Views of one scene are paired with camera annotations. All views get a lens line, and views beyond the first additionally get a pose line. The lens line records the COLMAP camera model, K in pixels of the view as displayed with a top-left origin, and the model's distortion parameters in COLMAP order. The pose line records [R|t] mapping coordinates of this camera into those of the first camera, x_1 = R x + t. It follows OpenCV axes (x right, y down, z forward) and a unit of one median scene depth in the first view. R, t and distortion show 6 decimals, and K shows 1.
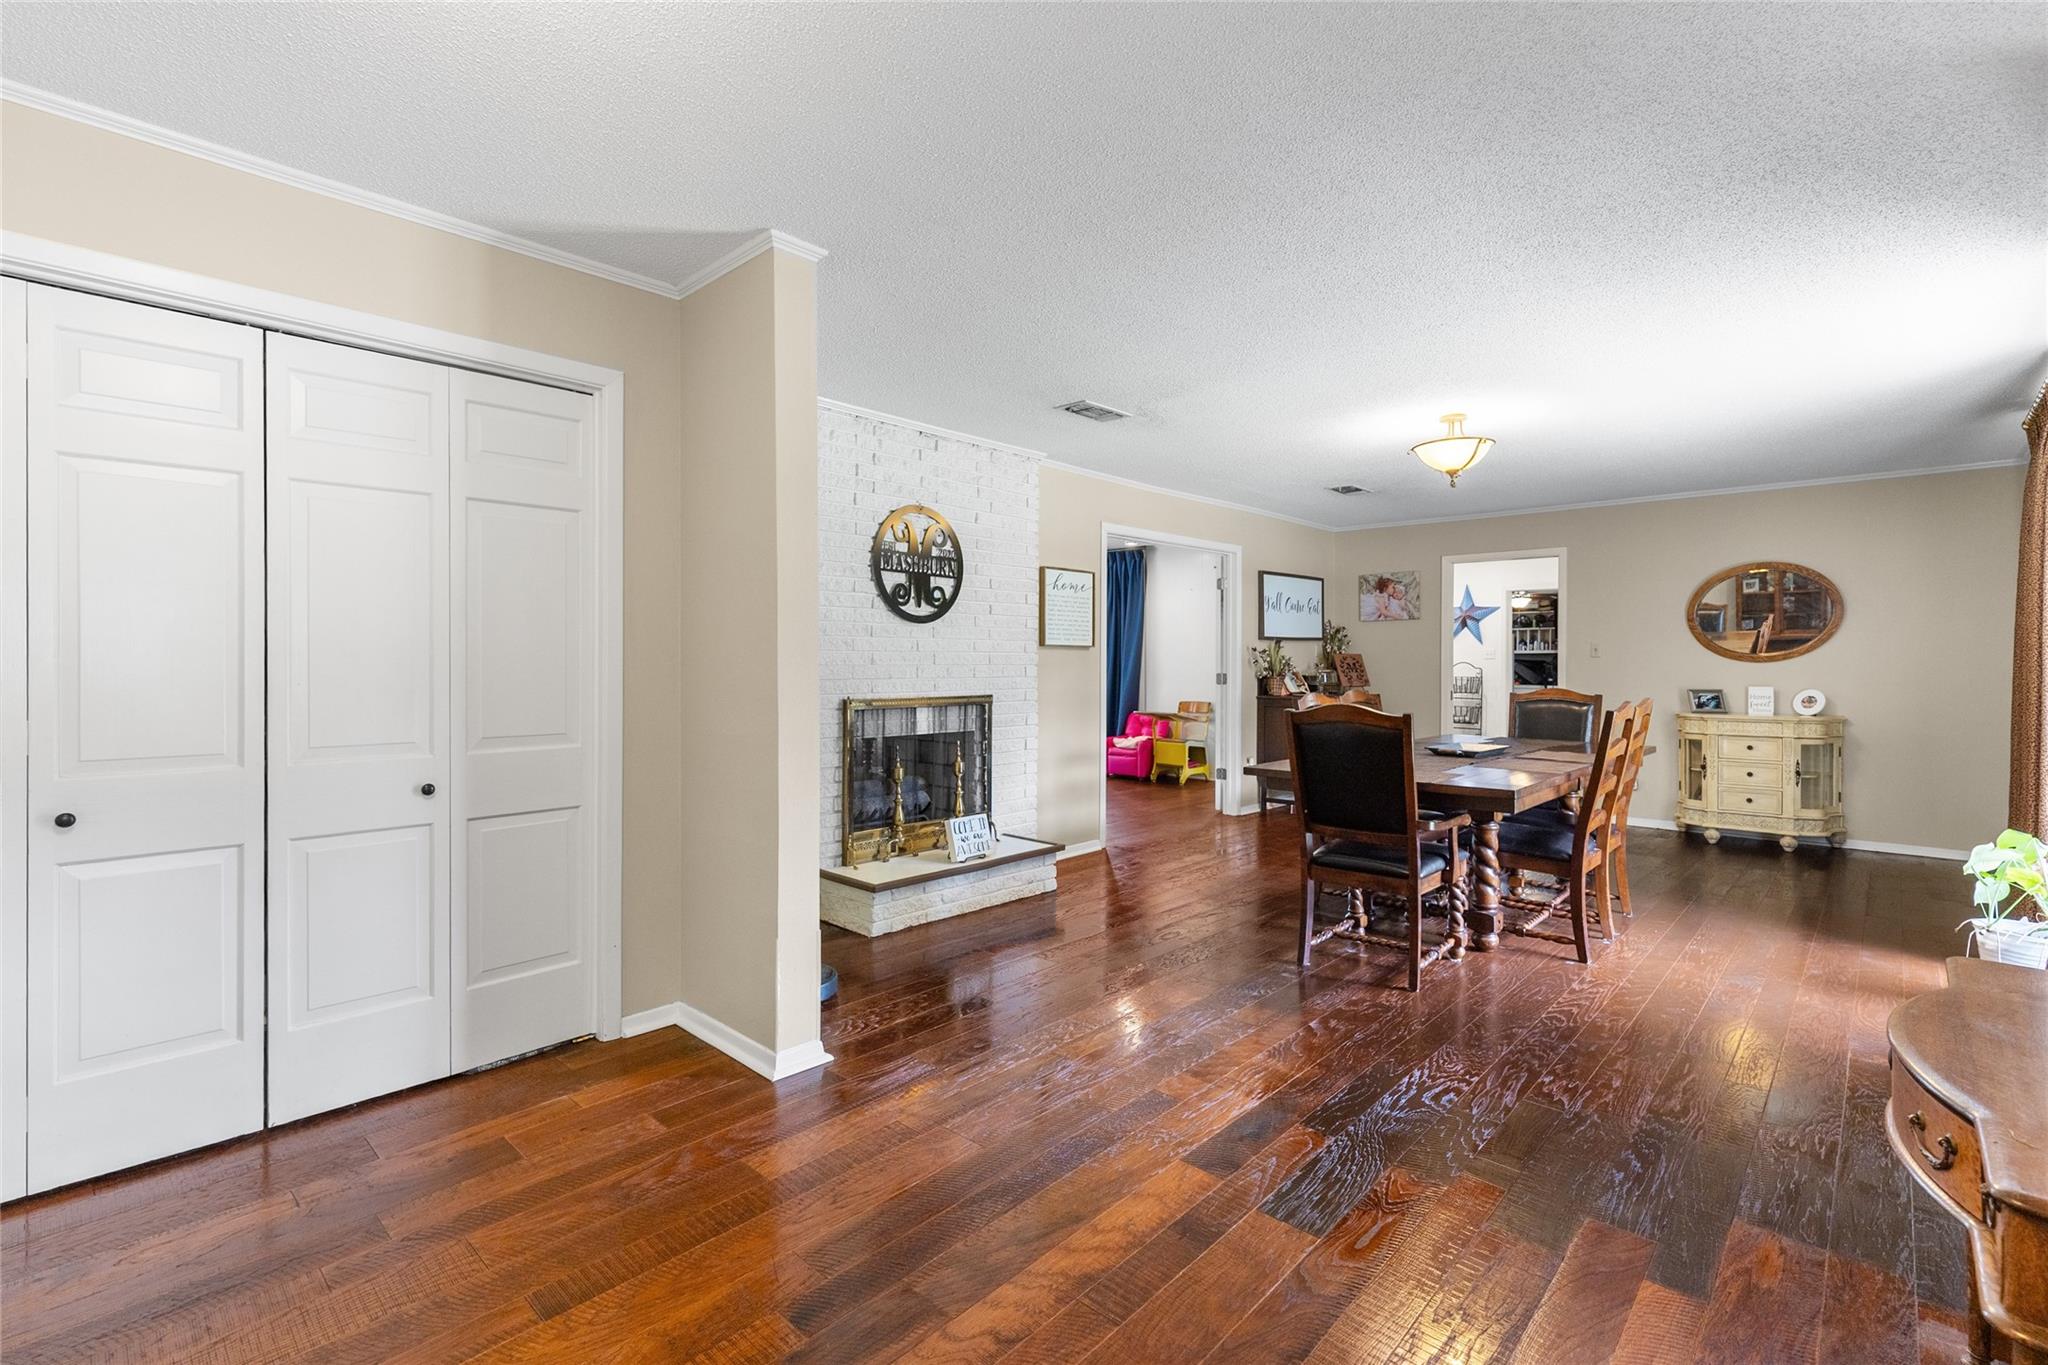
lens RADIAL K [[930.9, 0, 1021.5], [0, 930.9, 665.4], [0, 0, 1]] dist [0.004736, -0.002622]
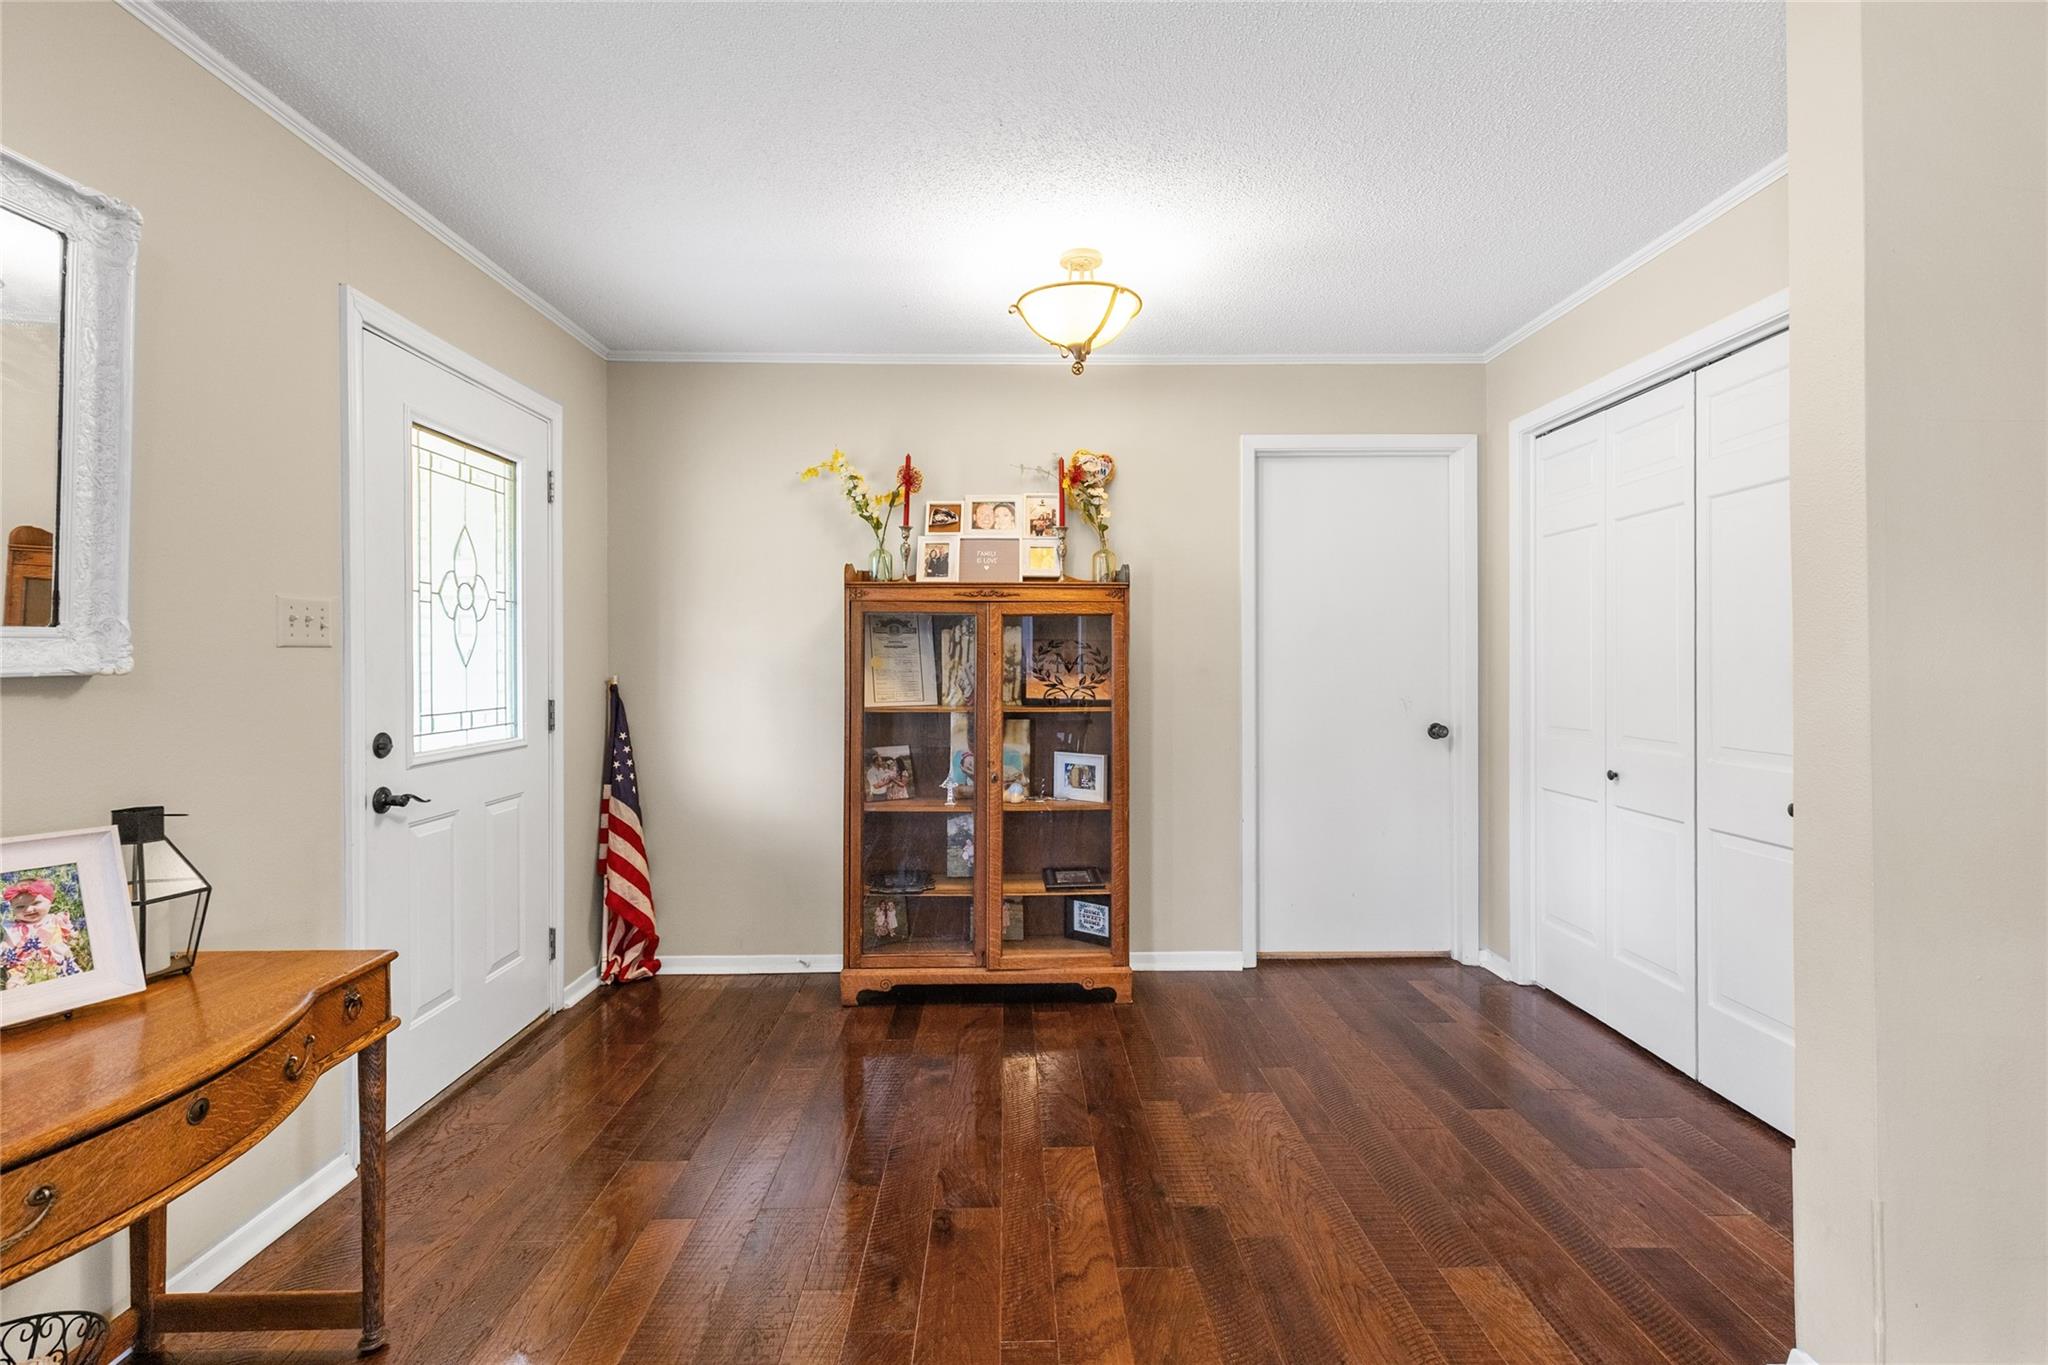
lens RADIAL K [[930.9, 0, 1020.9], [0, 930.9, 657.1], [0, 0, 1]] dist [0.004736, -0.002622]
pose [[-0.729875, -0.005879, -0.683555, 0.279068], [-0.004454, 0.999983, -0.003845, -0.002836], [0.683566, 0.000238, -0.729889, 0.632952]]
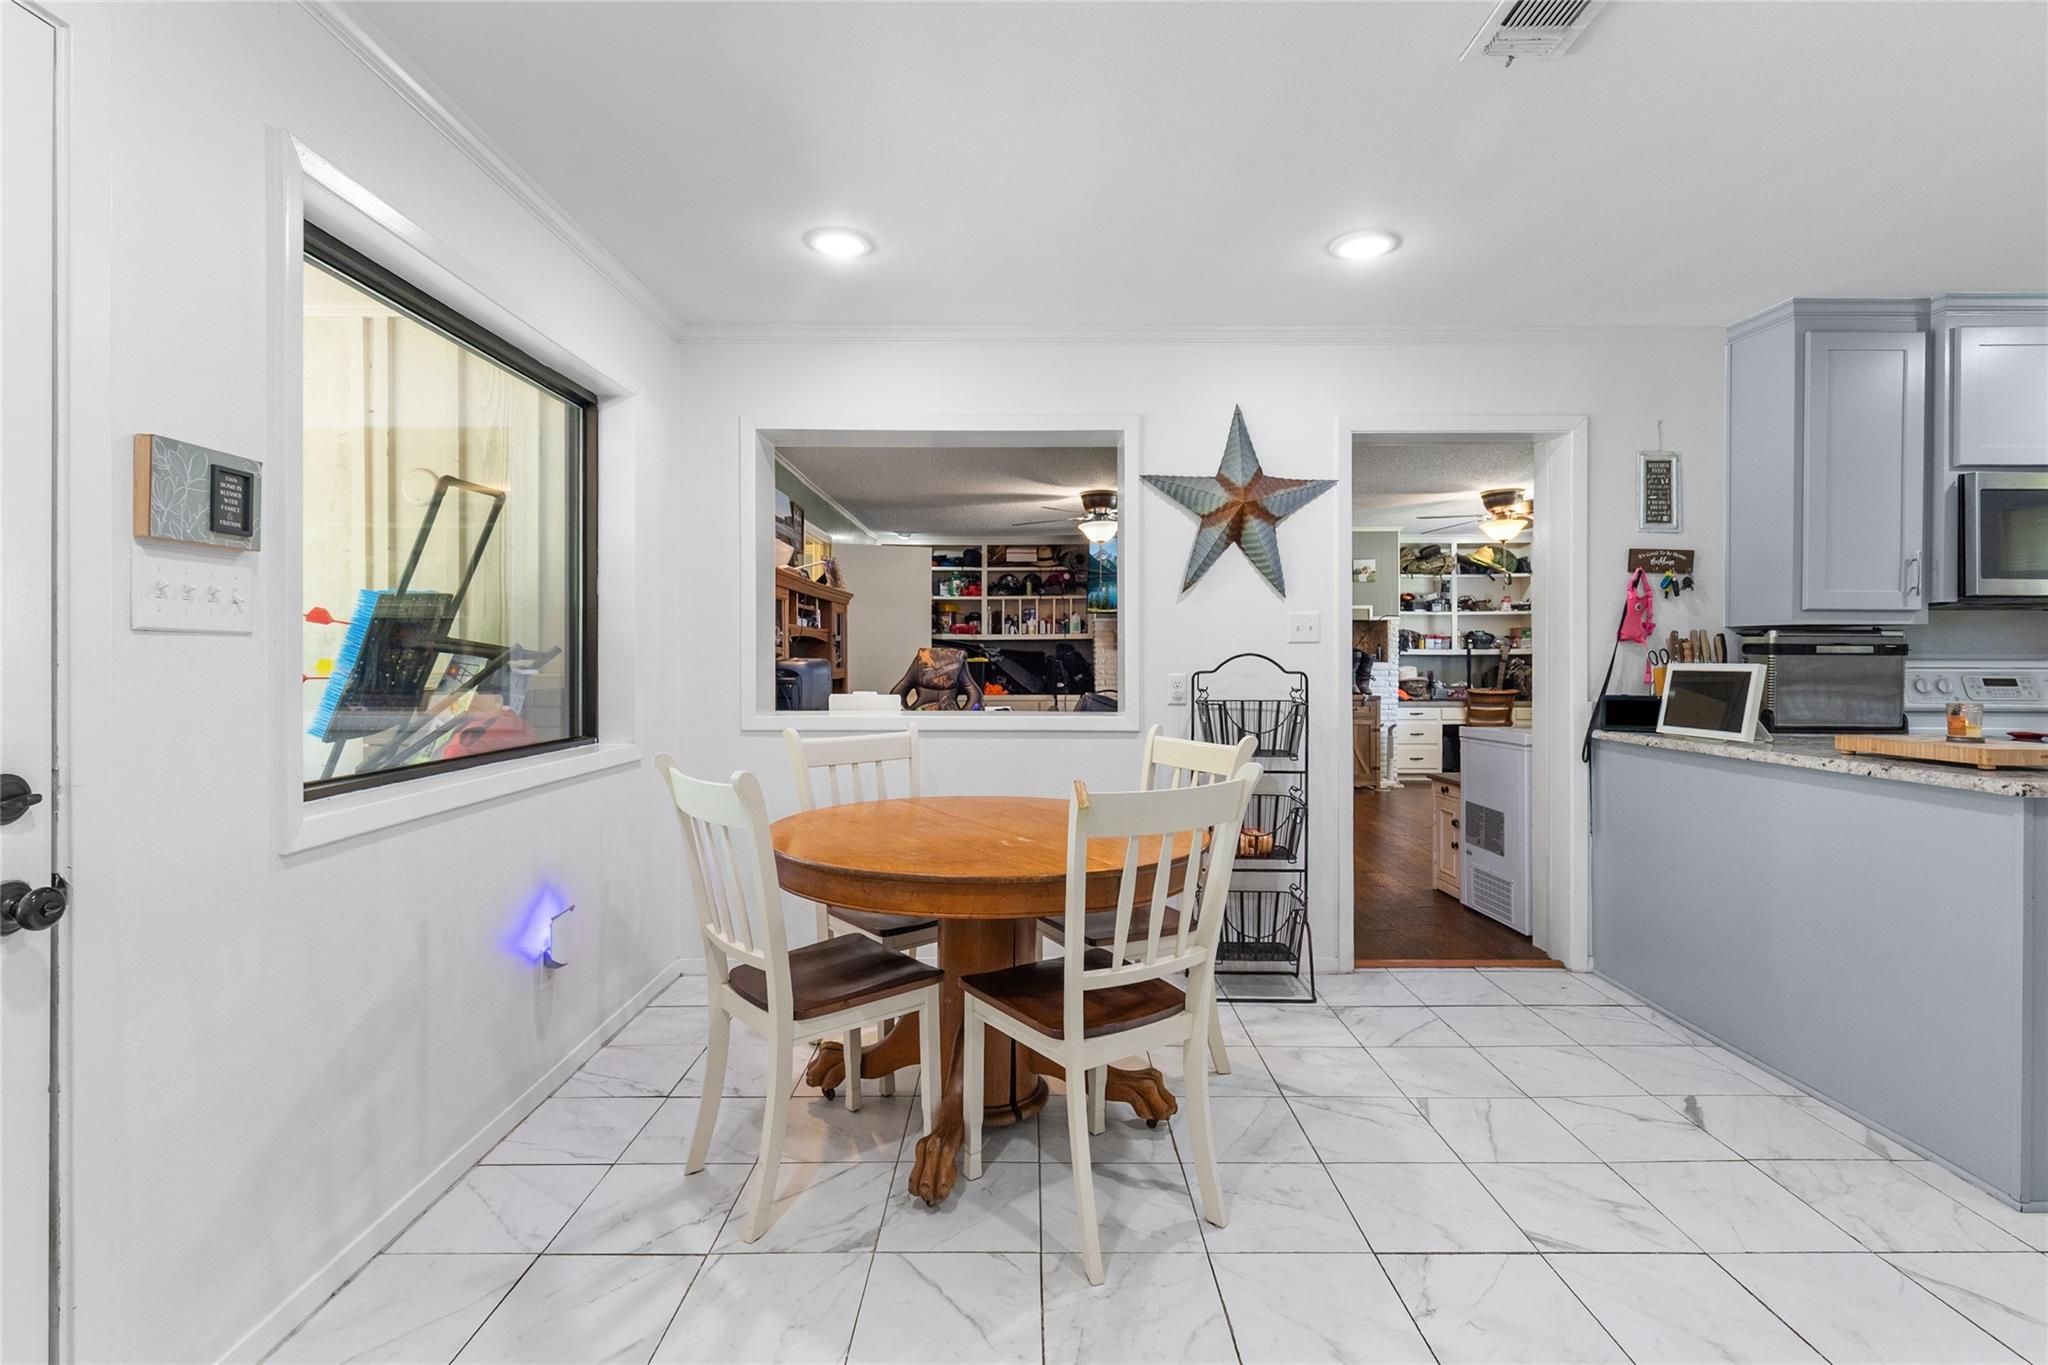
lens RADIAL K [[930.9, 0, 1041.9], [0, 930.9, 658.5], [0, 0, 1]] dist [0.004736, -0.002622]
pose [[0.720468, -0.009890, 0.693418, 0.479405], [0.011924, 0.999927, 0.001872, -0.006667], [-0.693386, 0.006920, 0.720533, 1.862649]]
